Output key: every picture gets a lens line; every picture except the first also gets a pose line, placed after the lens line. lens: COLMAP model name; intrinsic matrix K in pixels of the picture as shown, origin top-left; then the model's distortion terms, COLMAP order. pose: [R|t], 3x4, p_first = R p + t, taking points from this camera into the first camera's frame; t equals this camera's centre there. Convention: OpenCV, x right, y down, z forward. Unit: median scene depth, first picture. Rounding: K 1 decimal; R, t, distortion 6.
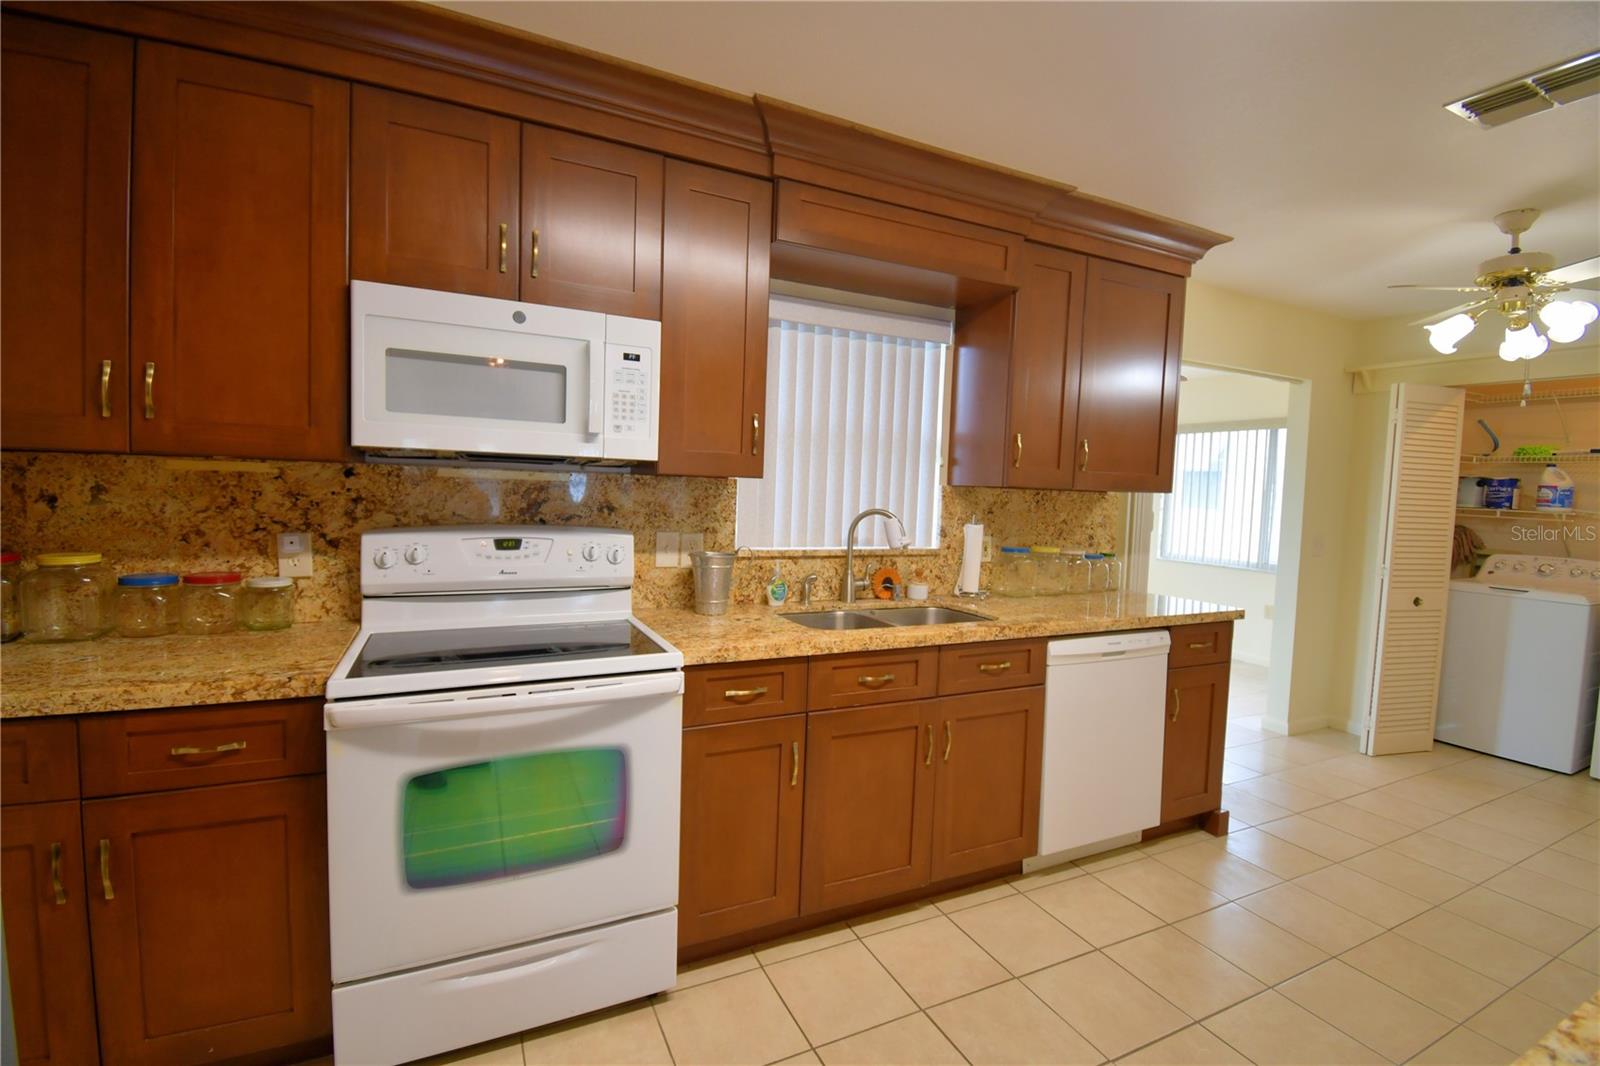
lens RADIAL K [[700.9, 0, 794.1], [0, 700.9, 529.8], [0, 0, 1]] dist [0.023706, -0.028226]
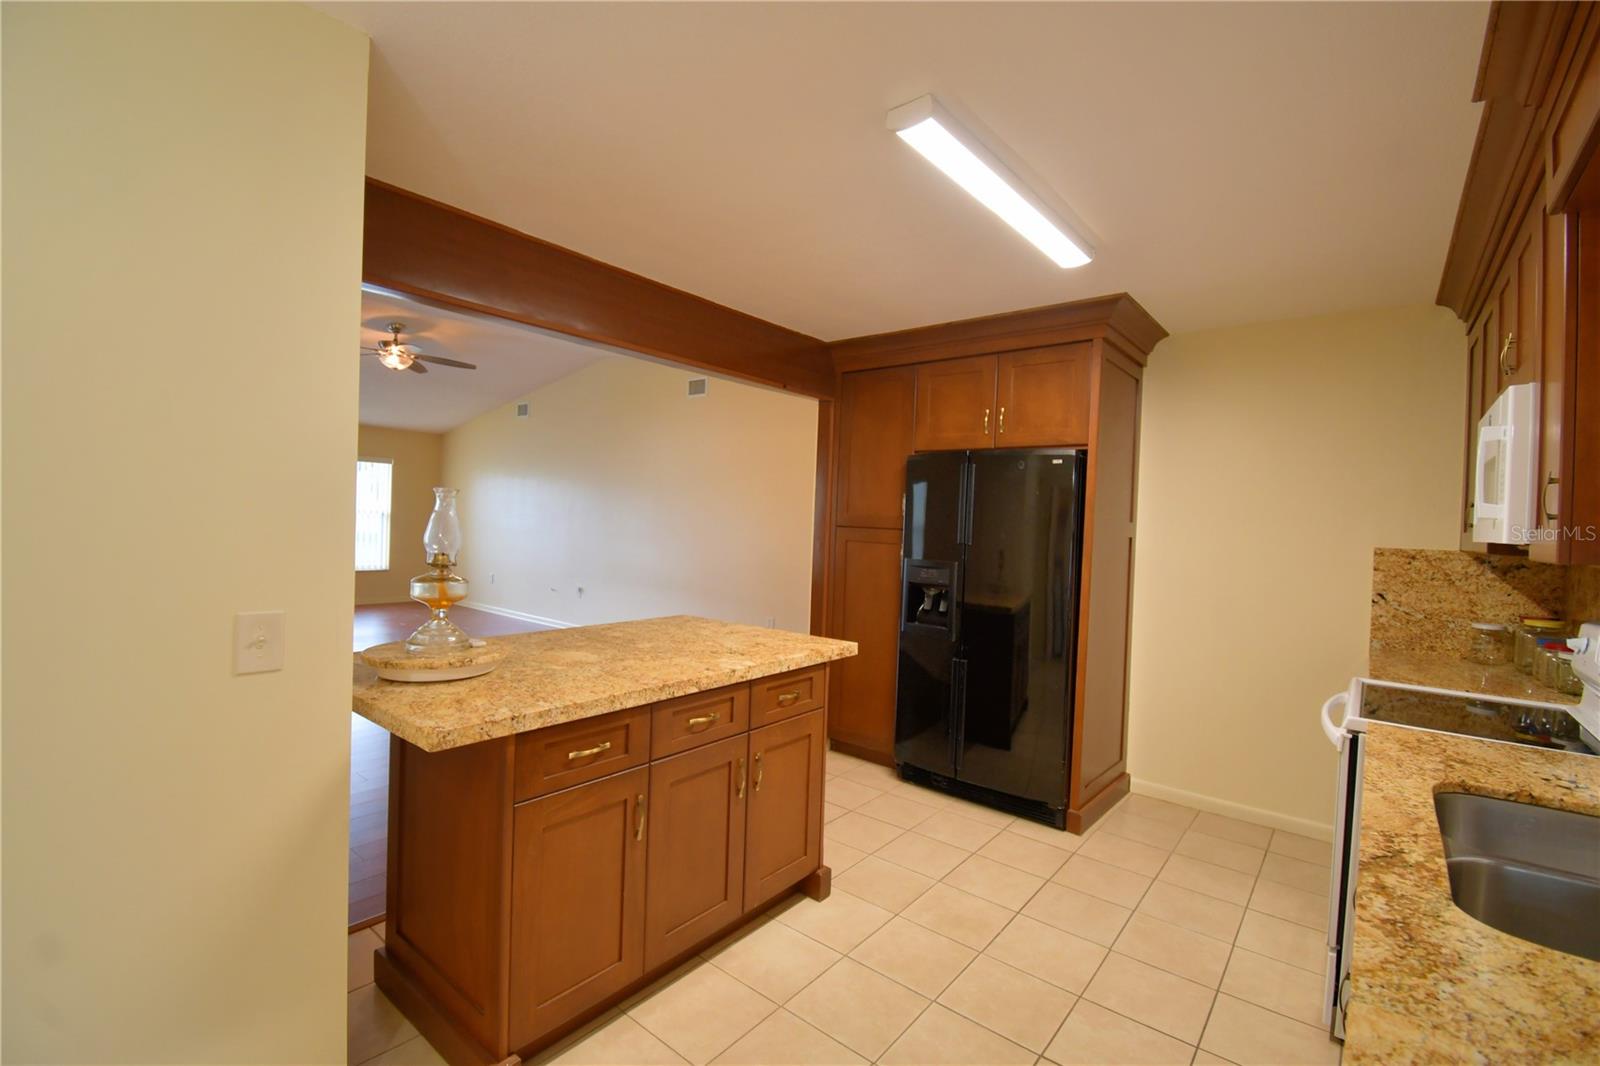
lens RADIAL K [[700.9, 0, 794.1], [0, 700.9, 529.8], [0, 0, 1]] dist [0.023706, -0.028226]
pose [[-0.904822, -0.059754, -0.421576, 0.770844], [-0.092135, 0.994123, 0.056841, -0.067307], [0.415701, 0.090273, -0.905010, 1.130761]]
